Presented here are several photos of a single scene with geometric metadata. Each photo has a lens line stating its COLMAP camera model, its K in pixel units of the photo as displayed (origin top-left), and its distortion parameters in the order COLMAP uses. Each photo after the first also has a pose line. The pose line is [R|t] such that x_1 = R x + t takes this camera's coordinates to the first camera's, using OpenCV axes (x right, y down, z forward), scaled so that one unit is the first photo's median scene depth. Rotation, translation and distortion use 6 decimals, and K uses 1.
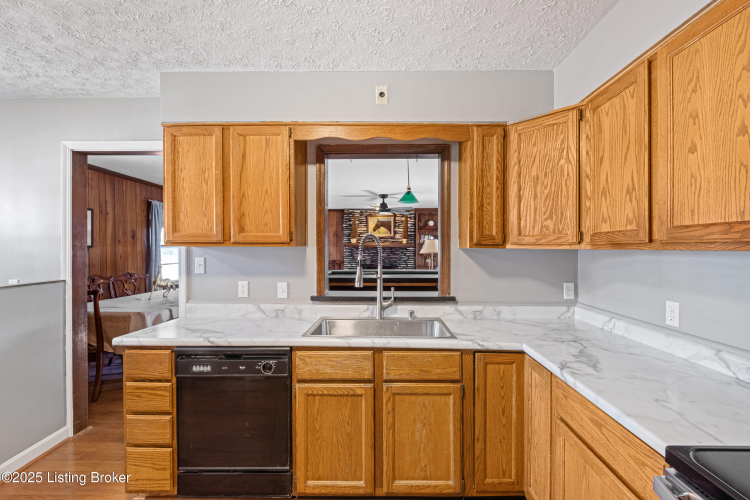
lens RADIAL K [[331.0, 0, 375.0], [0, 331.0, 250.0], [0, 0, 1]] dist [-0.008922, 0.000433]
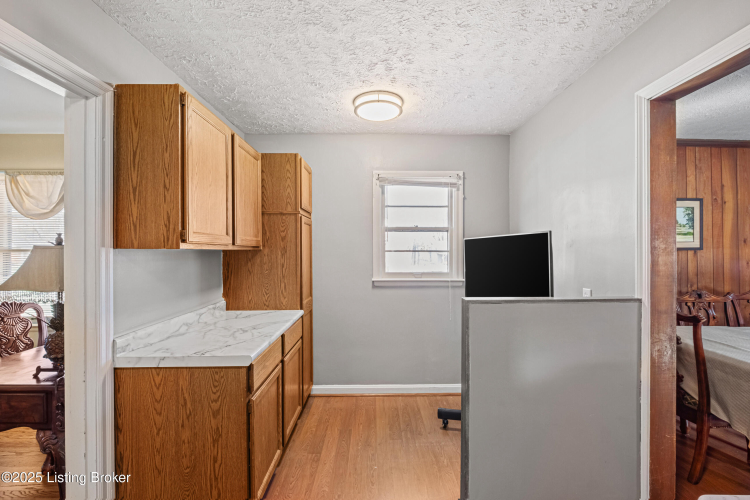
lens RADIAL K [[316.5, 0, 375.0], [0, 316.5, 250.0], [0, 0, 1]] dist [-0.008965, -0.000046]
pose [[0.035001, -0.000468, -0.999387, -0.277833], [-0.006085, 0.999981, -0.000682, -0.004085], [0.999369, 0.006105, 0.034997, 0.375434]]
